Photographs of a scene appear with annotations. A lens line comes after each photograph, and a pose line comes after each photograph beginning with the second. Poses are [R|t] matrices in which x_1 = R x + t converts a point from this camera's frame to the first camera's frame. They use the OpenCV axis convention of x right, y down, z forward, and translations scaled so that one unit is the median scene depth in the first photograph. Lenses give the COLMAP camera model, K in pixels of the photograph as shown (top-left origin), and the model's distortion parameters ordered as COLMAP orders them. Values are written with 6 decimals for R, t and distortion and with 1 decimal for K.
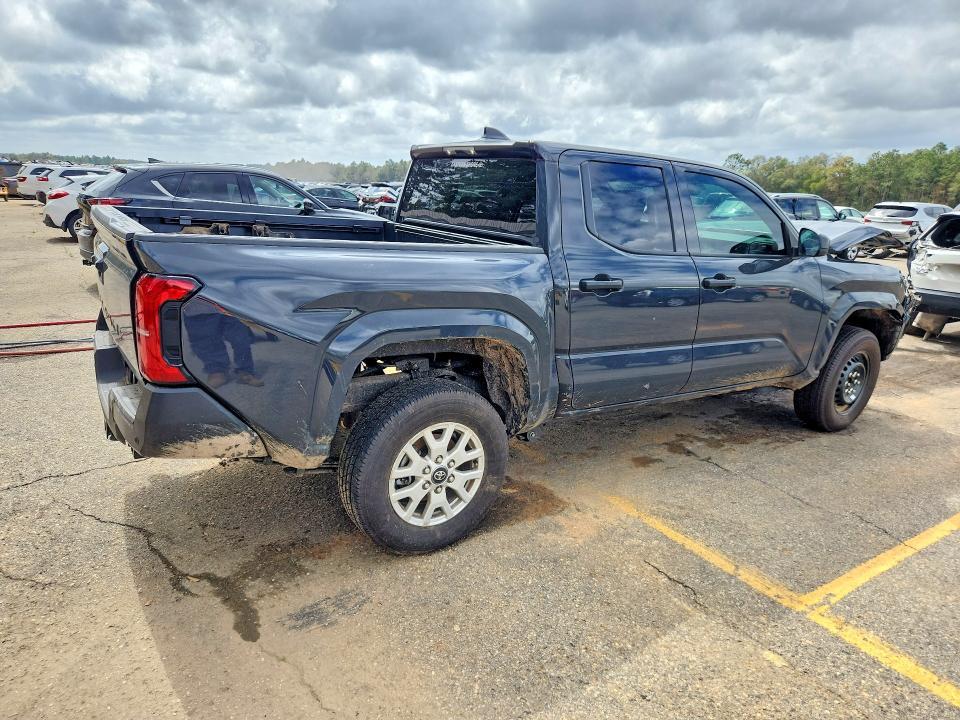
lens RADIAL K [[639.0, 0, 480.0], [0, 639.0, 360.0], [0, 0, 1]] dist [0.001755, 0.000599]
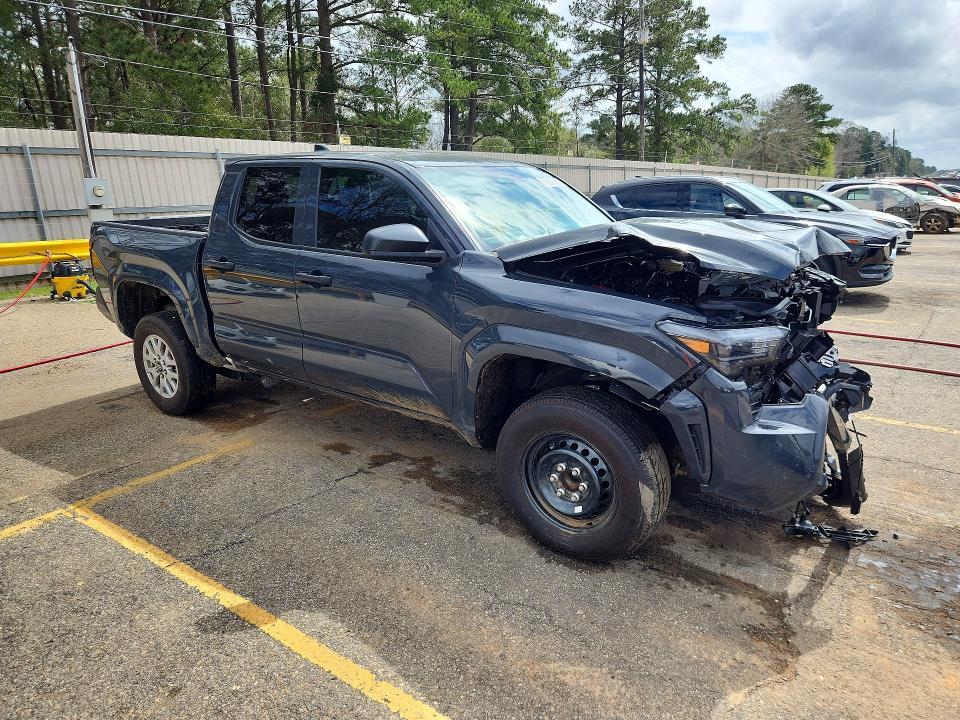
lens RADIAL K [[639.0, 0, 480.0], [0, 639.0, 360.0], [0, 0, 1]] dist [0.001755, 0.000599]
pose [[0.360307, 0.186394, -0.914022, 1.707810], [-0.207481, 0.971303, 0.116286, -0.200647], [0.909467, 0.147743, 0.388640, 1.063107]]
